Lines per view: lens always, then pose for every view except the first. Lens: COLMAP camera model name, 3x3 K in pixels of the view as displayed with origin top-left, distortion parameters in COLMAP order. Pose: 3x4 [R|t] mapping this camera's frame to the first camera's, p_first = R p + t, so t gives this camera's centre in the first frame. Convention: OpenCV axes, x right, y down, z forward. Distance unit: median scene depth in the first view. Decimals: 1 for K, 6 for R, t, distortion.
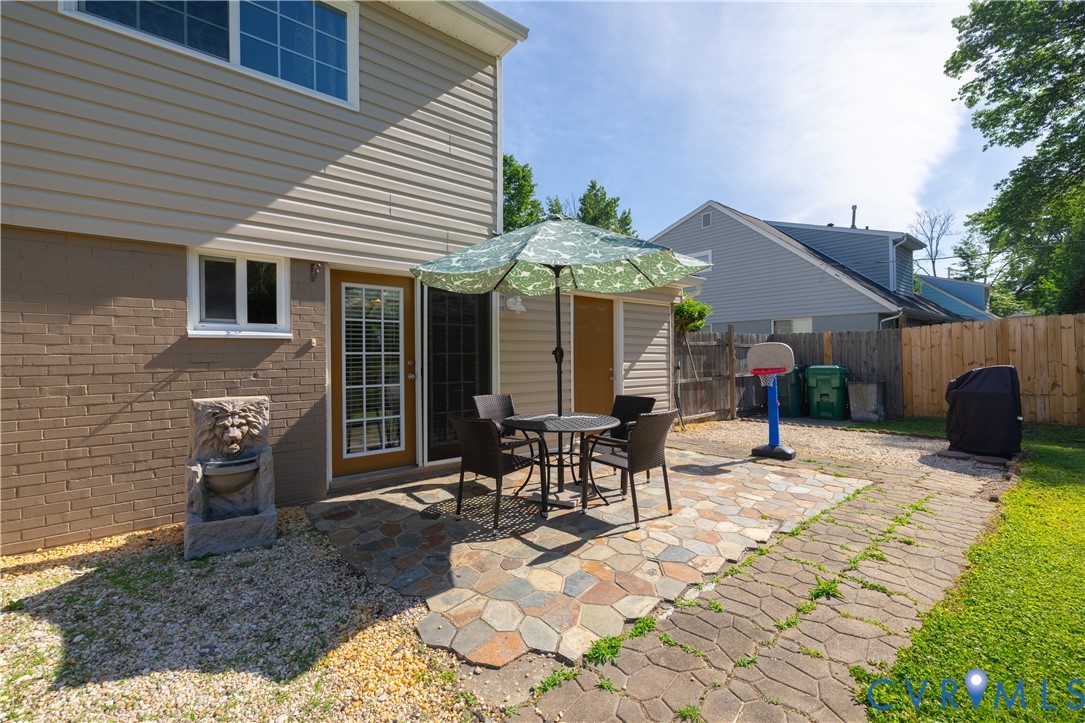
lens RADIAL K [[453.5, 0, 541.6], [0, 453.5, 356.2], [0, 0, 1]] dist [-0.000684, -0.000971]
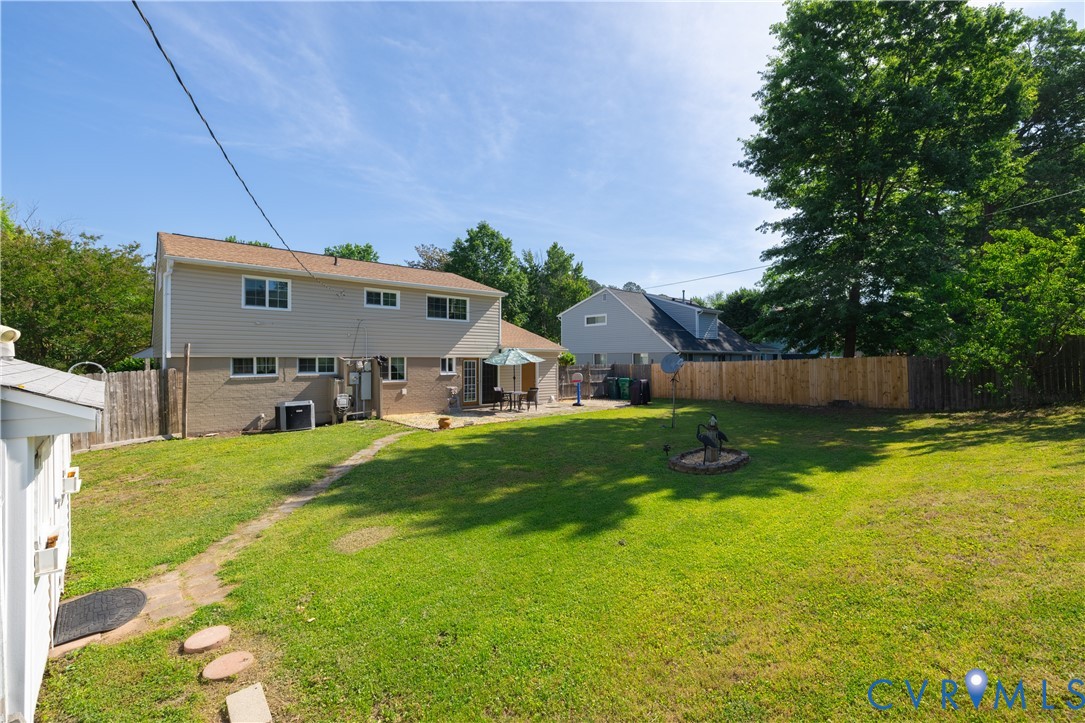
lens RADIAL K [[456.7, 0, 537.4], [0, 456.7, 357.8], [0, 0, 1]] dist [0.008962, -0.000189]
pose [[0.999469, 0.005264, 0.032161, 0.087507], [-0.005211, 0.999985, -0.001735, -0.143036], [-0.032169, 0.001566, 0.999481, -2.562497]]
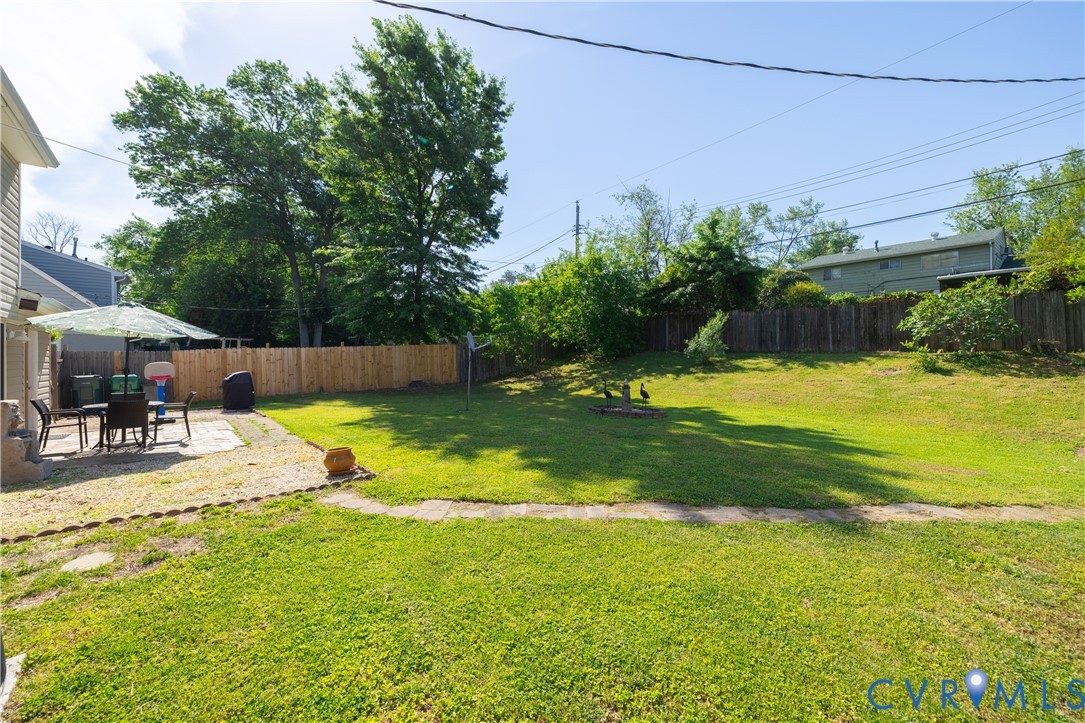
lens RADIAL K [[453.5, 0, 541.6], [0, 453.5, 356.2], [0, 0, 1]] dist [-0.000684, -0.000971]
pose [[0.005340, 0.012497, 0.999908, -1.361934], [0.006889, 0.999898, -0.012534, -0.019548], [-0.999962, 0.006955, 0.005253, -0.575463]]
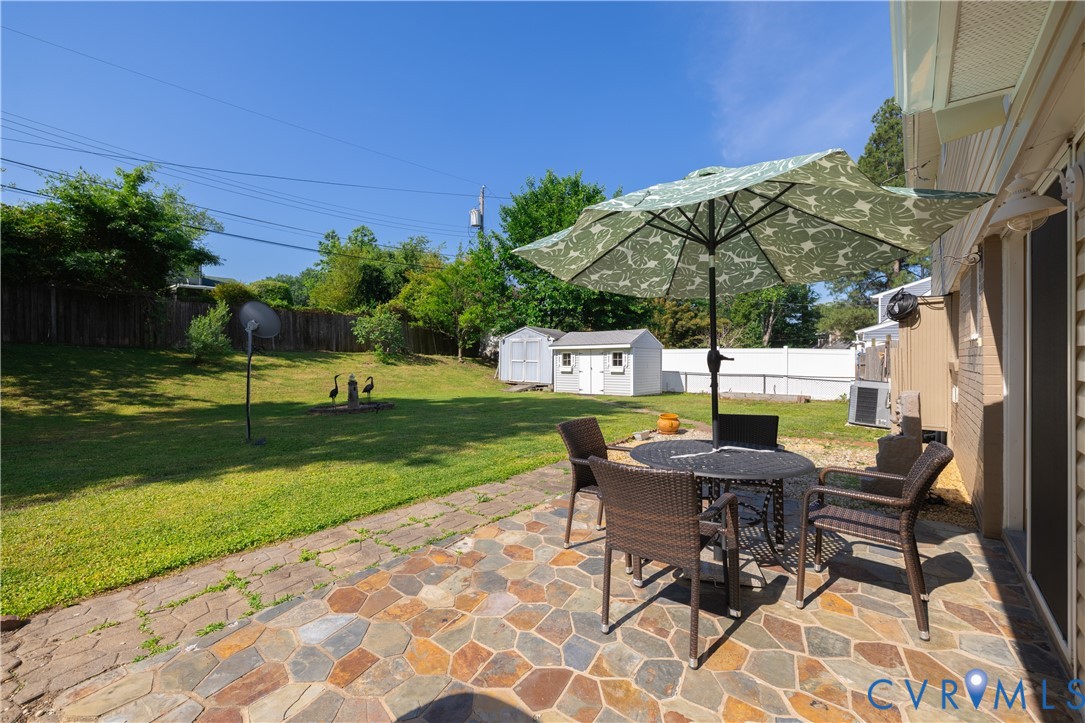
lens RADIAL K [[453.5, 0, 541.6], [0, 453.5, 356.2], [0, 0, 1]] dist [-0.000684, -0.000971]
pose [[-0.982269, 0.009144, -0.187252, 0.305443], [0.009197, 0.999958, 0.000589, -0.011991], [0.187249, -0.001144, -0.982312, 1.187264]]
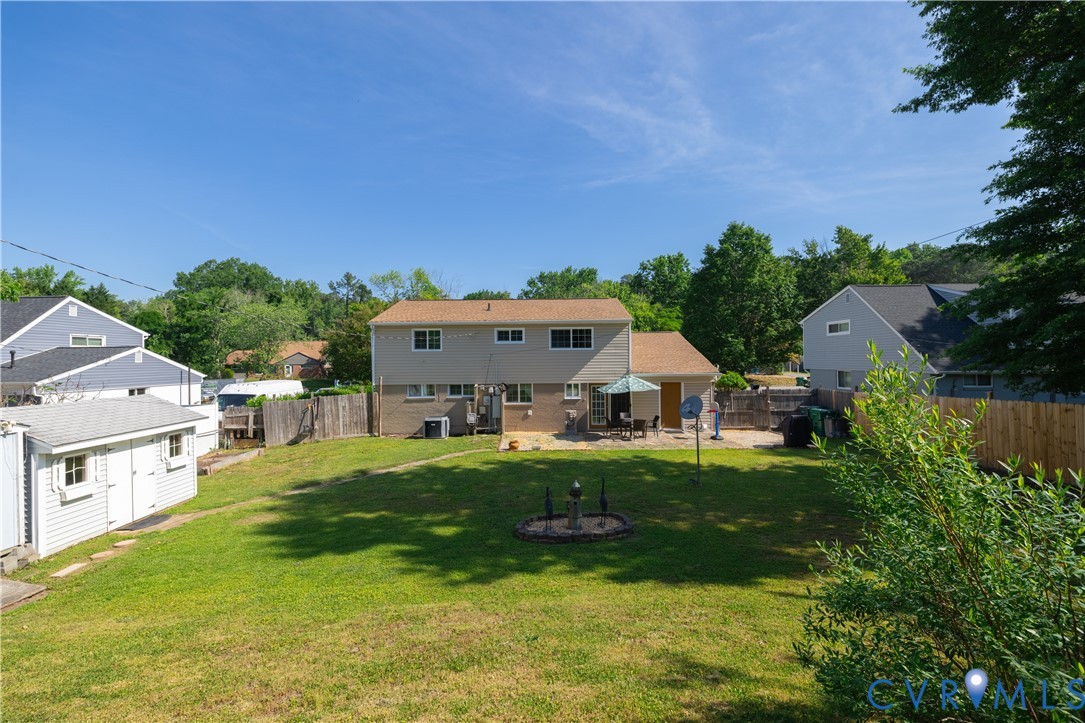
lens RADIAL K [[453.5, 0, 541.6], [0, 453.5, 356.2], [0, 0, 1]] dist [-0.000684, -0.000971]
pose [[0.765734, -0.005505, -0.643134, 1.623628], [0.004113, 0.999985, -0.003663, -0.343602], [0.643145, 0.000160, 0.765745, -2.160701]]
